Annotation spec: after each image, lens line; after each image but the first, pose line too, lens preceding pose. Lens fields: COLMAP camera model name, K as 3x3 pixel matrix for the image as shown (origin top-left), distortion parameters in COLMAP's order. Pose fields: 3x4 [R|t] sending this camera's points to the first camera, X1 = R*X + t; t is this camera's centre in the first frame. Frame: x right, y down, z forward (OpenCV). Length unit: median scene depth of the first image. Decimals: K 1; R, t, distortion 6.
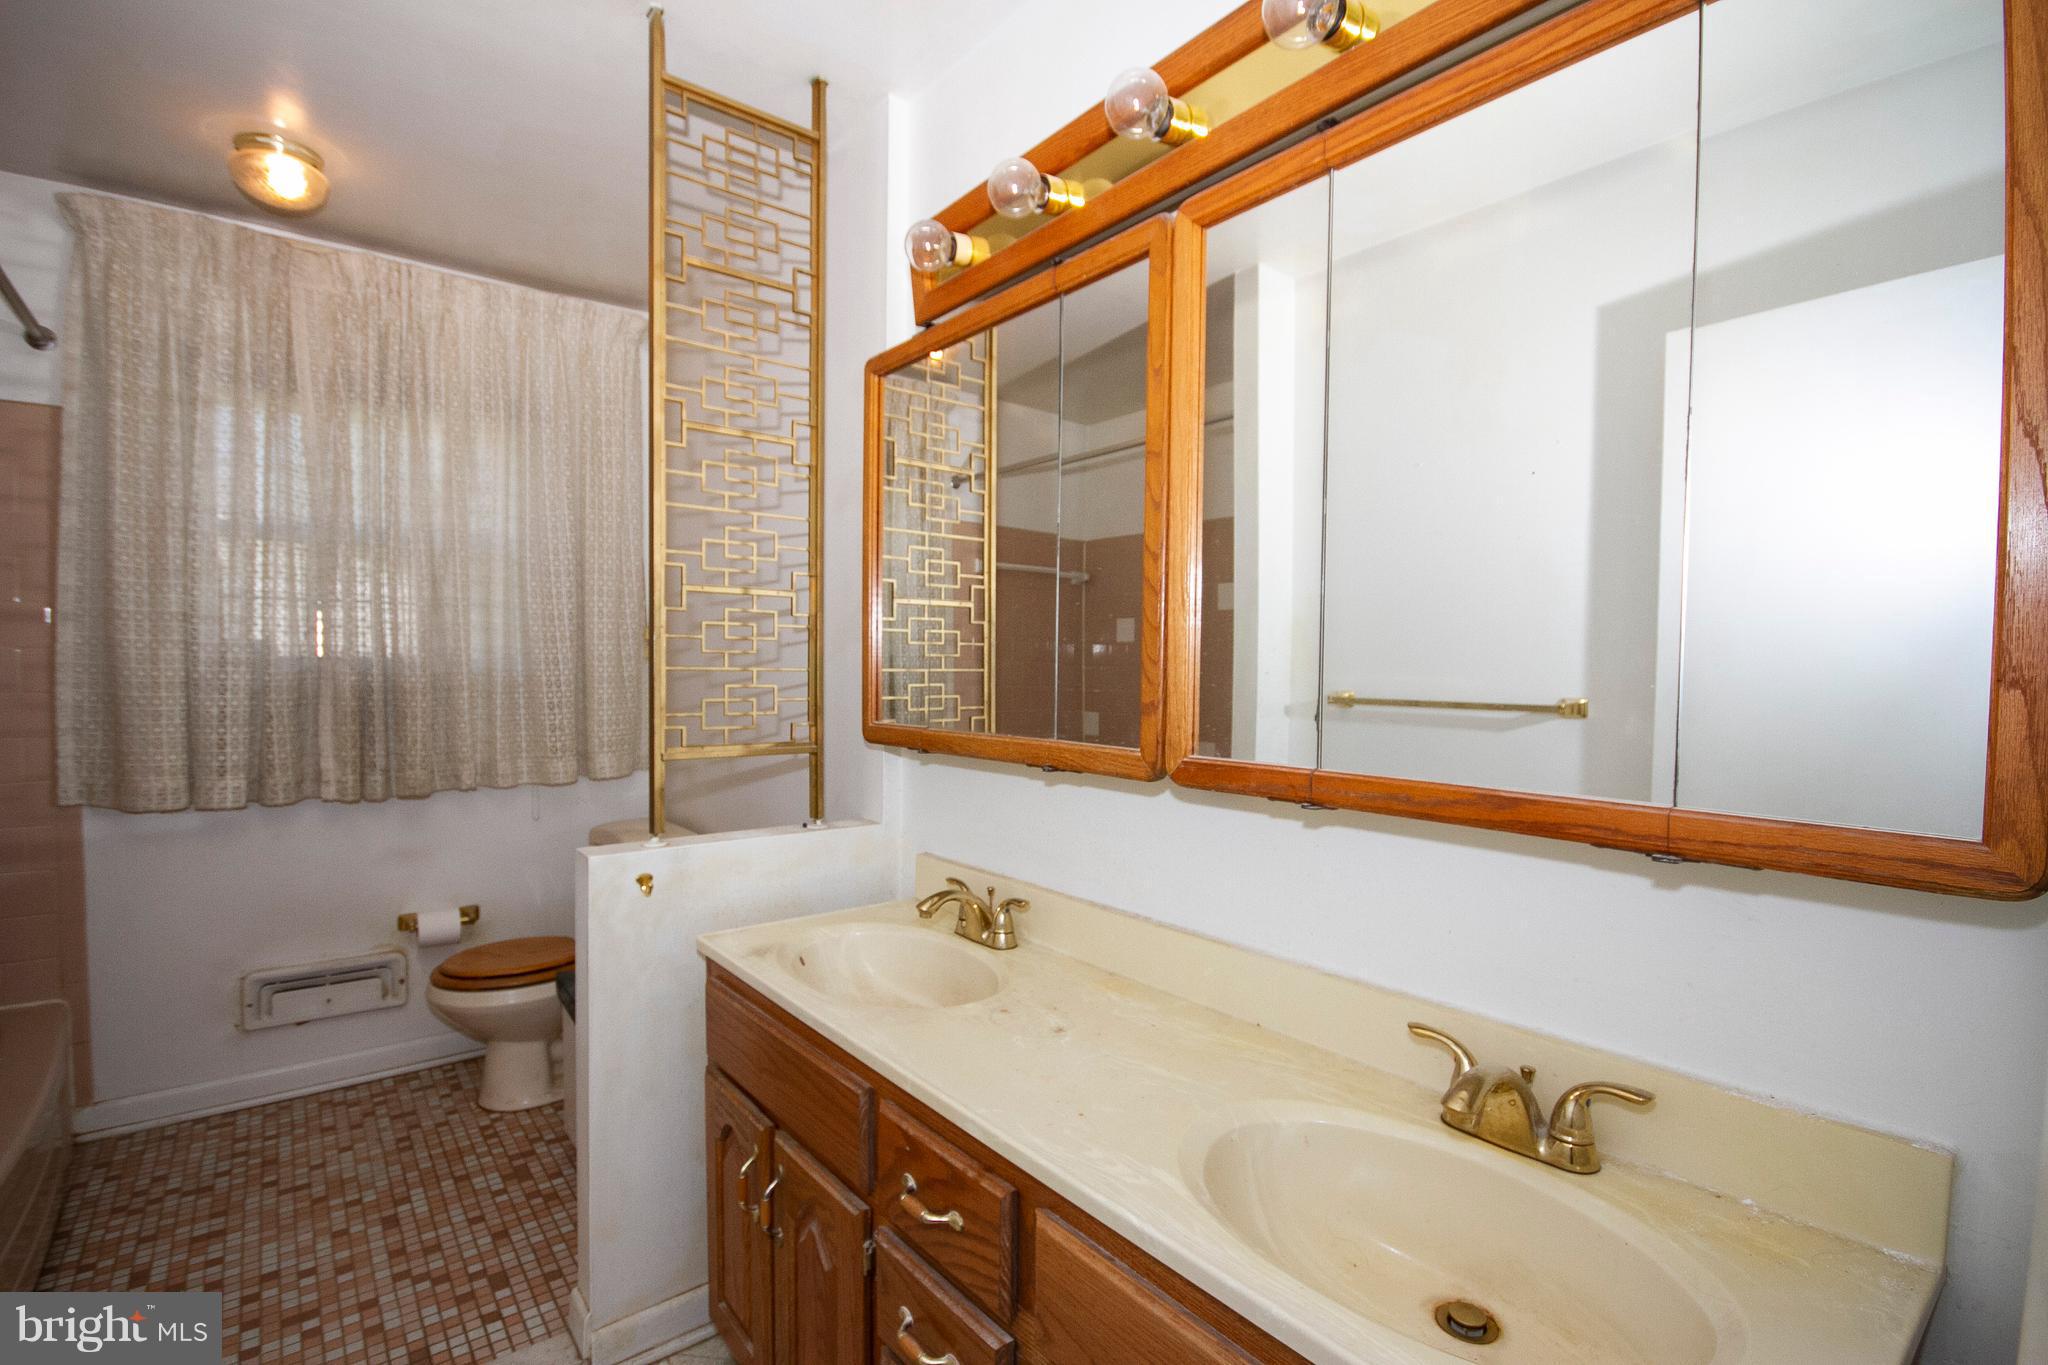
lens RADIAL K [[944.8, 0, 1025.7], [0, 944.8, 702.8], [0, 0, 1]] dist [-0.009155, -0.000376]
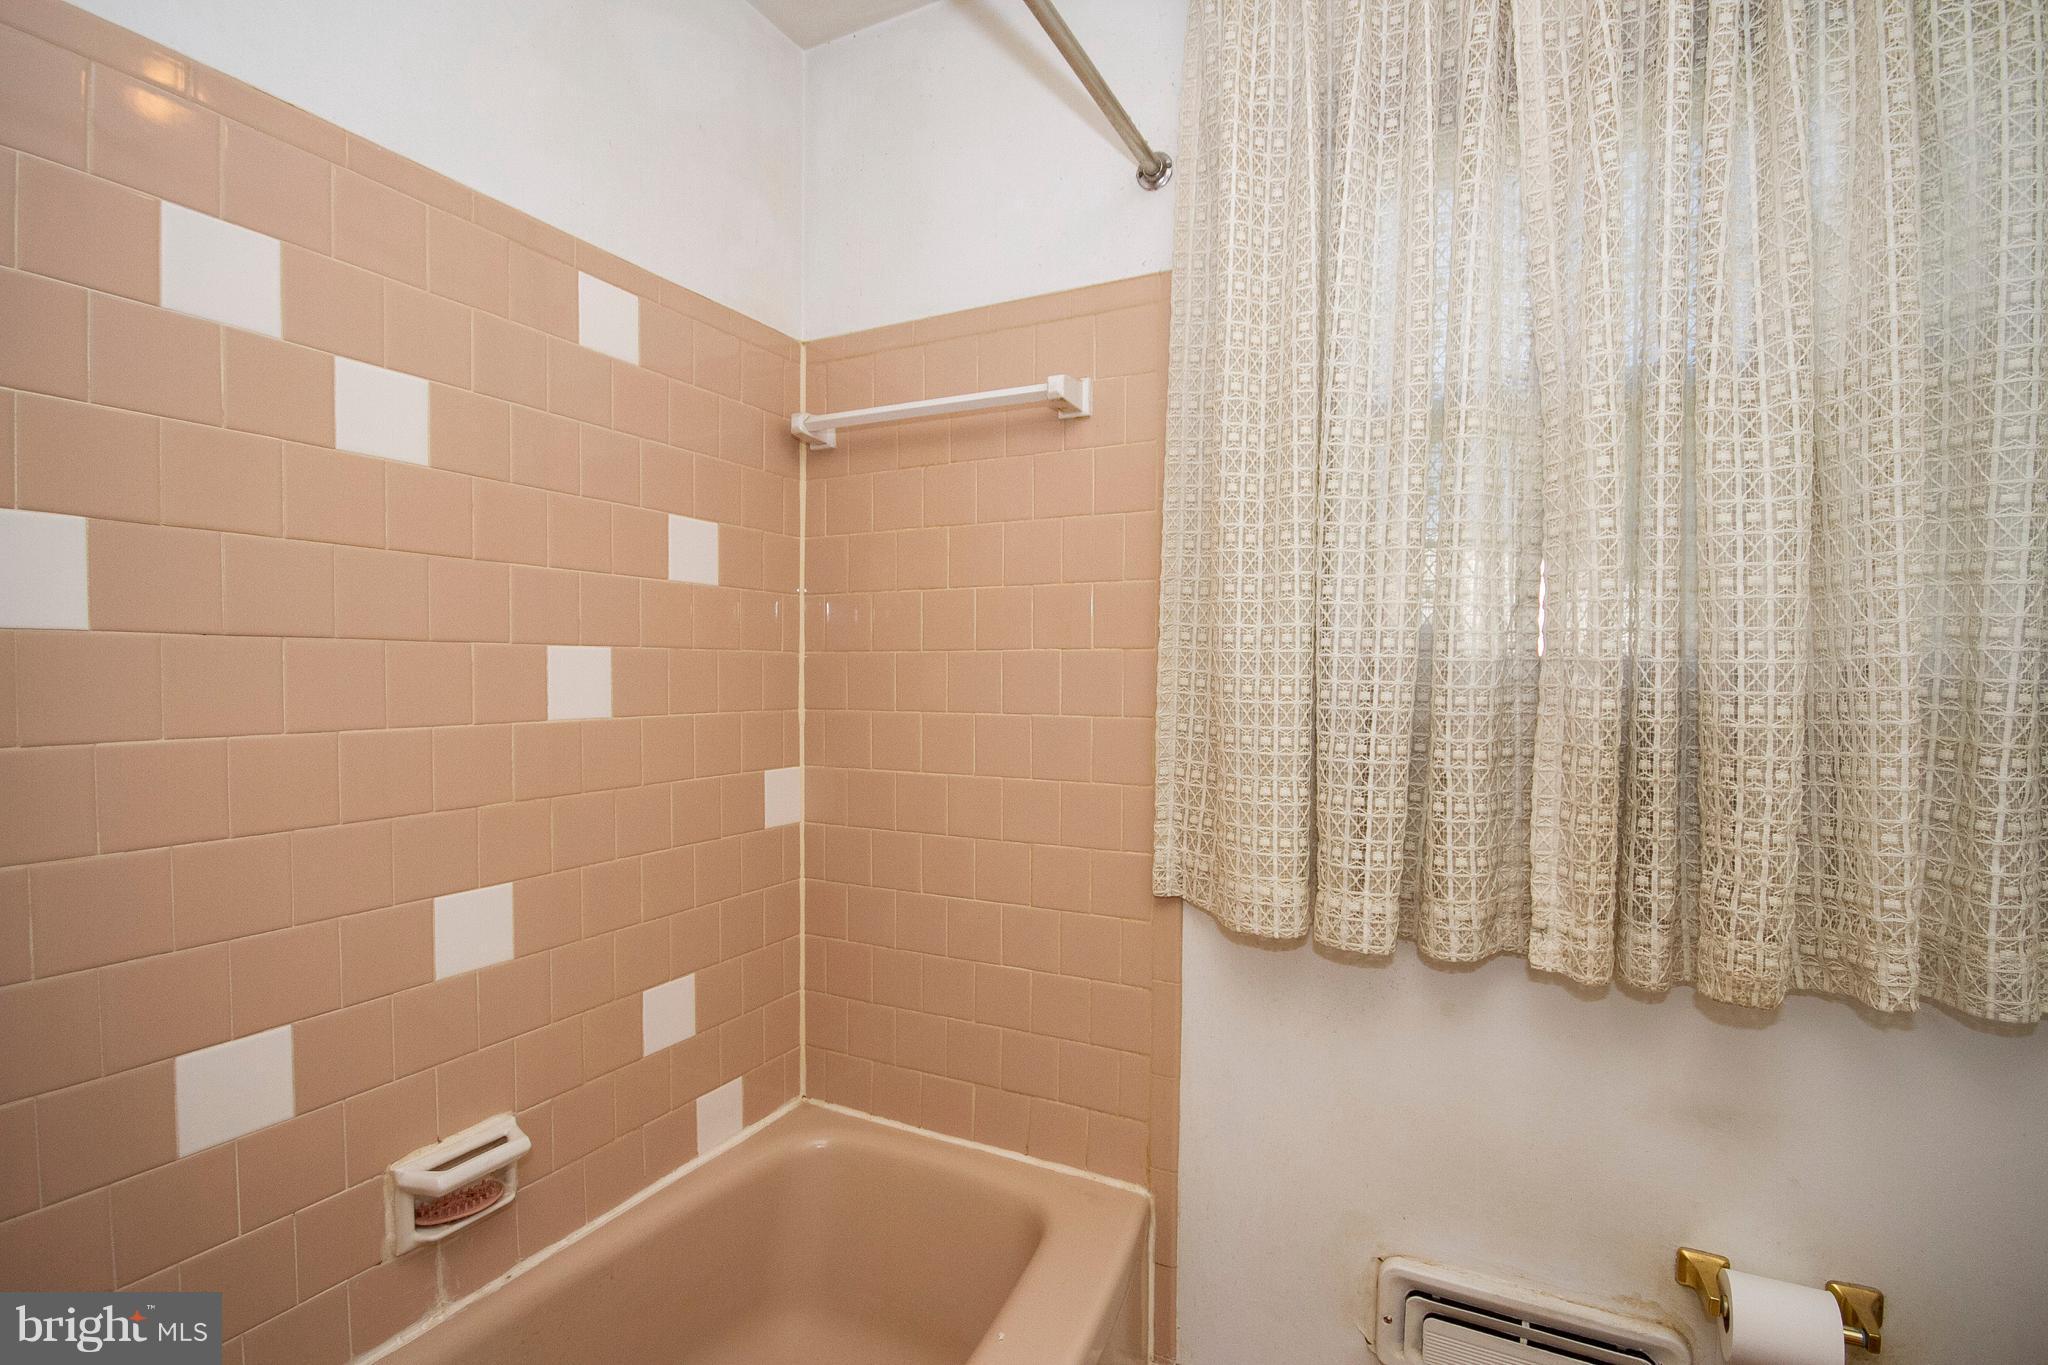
lens RADIAL K [[944.8, 0, 1025.7], [0, 944.8, 702.8], [0, 0, 1]] dist [-0.009155, -0.000376]
pose [[0.419676, 0.030127, -0.907174, -0.441363], [-0.031306, 0.999335, 0.018705, -0.027024], [0.907134, 0.020550, 0.420340, 0.582838]]
